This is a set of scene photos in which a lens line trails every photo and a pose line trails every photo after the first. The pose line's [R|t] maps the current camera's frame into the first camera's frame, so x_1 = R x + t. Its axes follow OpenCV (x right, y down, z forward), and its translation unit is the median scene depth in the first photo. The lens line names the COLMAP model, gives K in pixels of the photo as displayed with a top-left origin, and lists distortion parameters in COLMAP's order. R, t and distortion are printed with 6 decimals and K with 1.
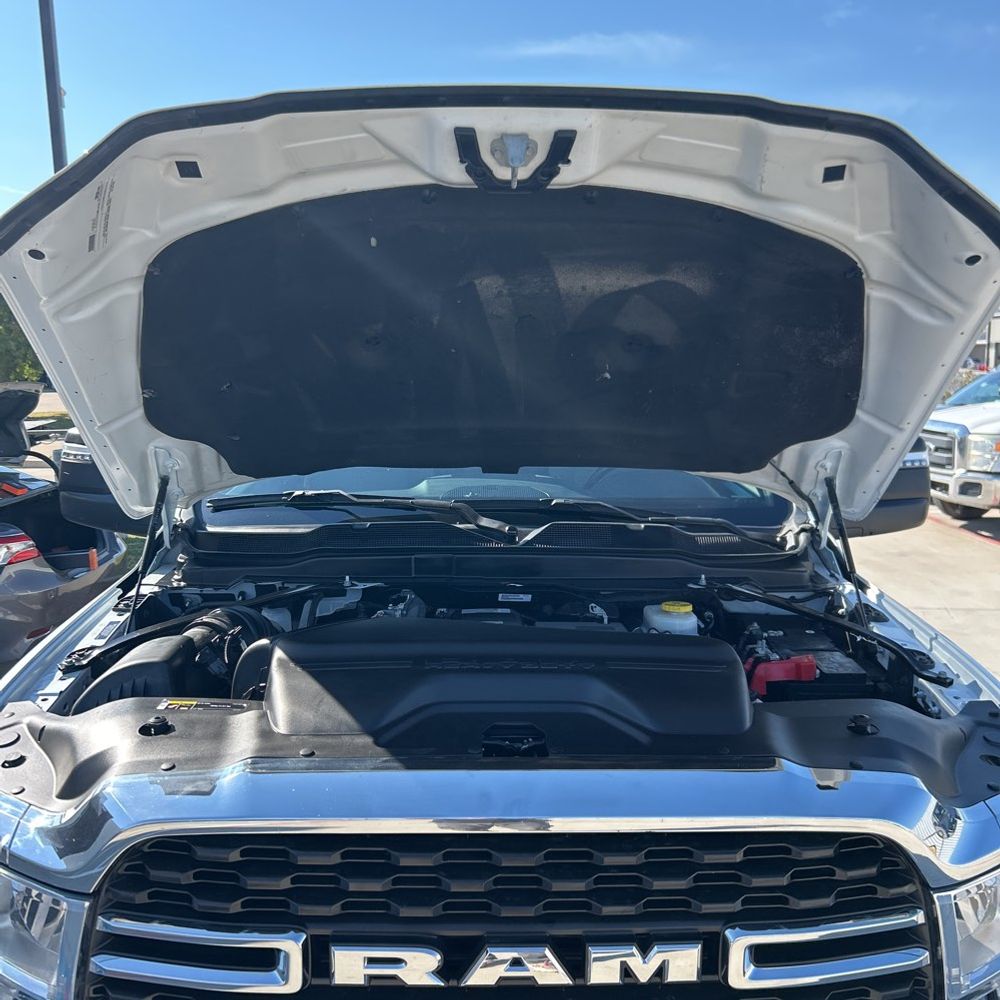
lens RADIAL K [[992.3, 0, 510.6], [0, 992.3, 501.1], [0, 0, 1]] dist [0.078255, -0.126997]
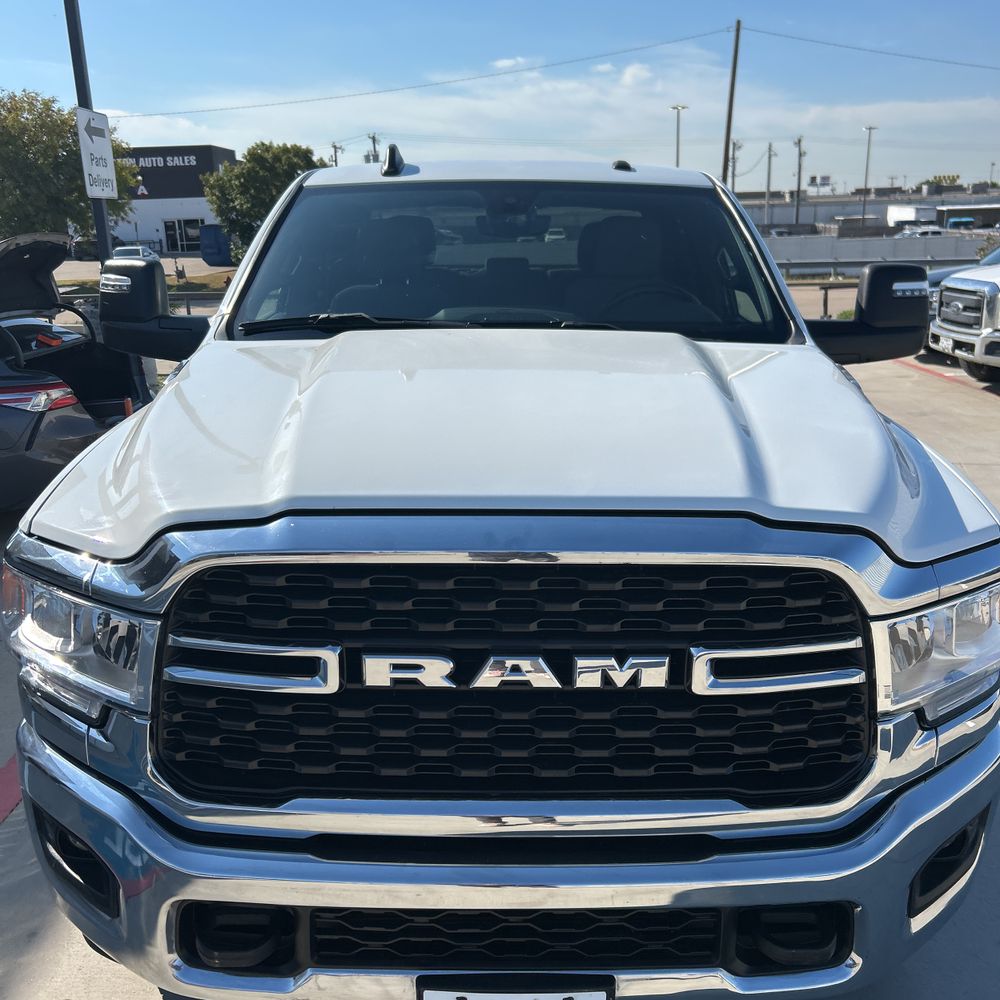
lens RADIAL K [[997.9, 0, 509.3], [0, 997.9, 501.3], [0, 0, 1]] dist [0.052185, -0.061293]
pose [[0.999655, 0.003341, -0.026034, 0.028758], [-0.000034, 0.992031, 0.125998, 0.104030], [0.026247, -0.125953, 0.991689, -0.164893]]
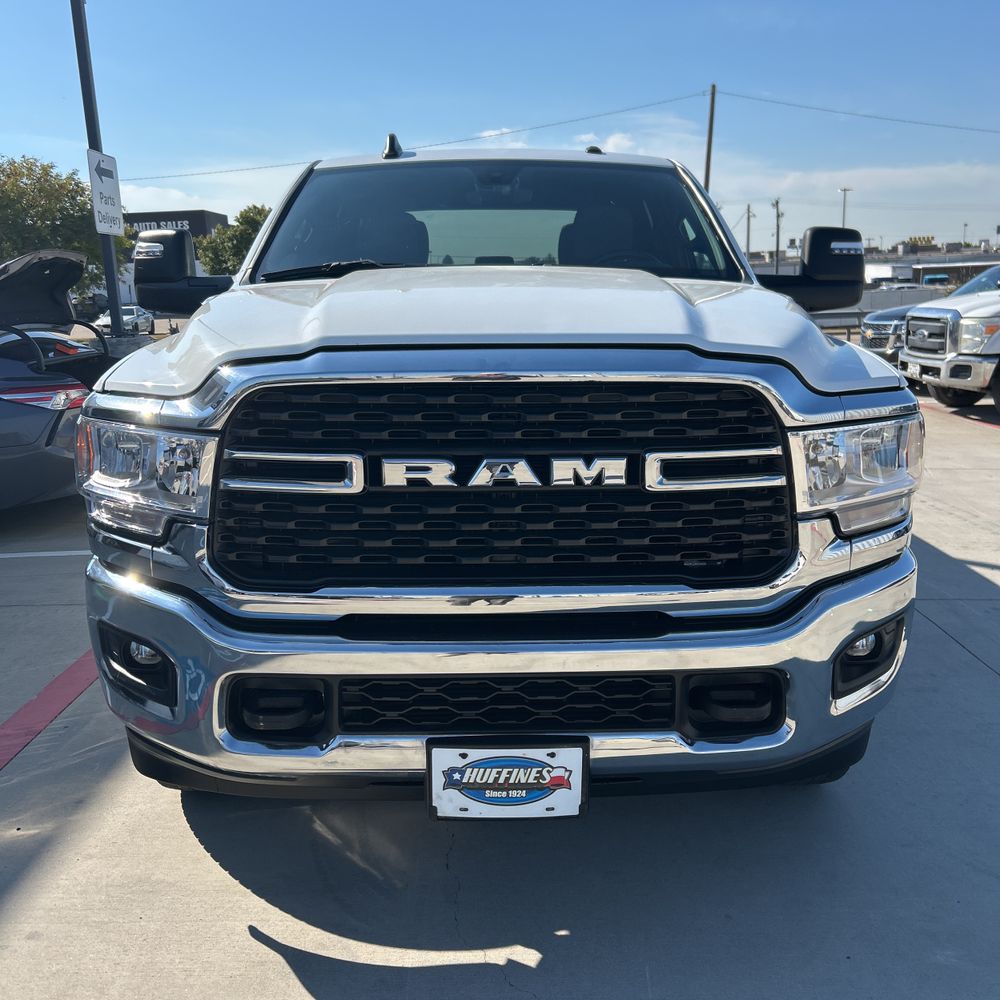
lens RADIAL K [[992.3, 0, 510.6], [0, 992.3, 501.1], [0, 0, 1]] dist [0.078255, -0.126997]
pose [[0.999836, -0.010855, -0.014494, 0.035782], [0.011817, 0.997613, 0.068036, 0.394901], [0.013721, -0.068196, 0.997578, -0.483080]]
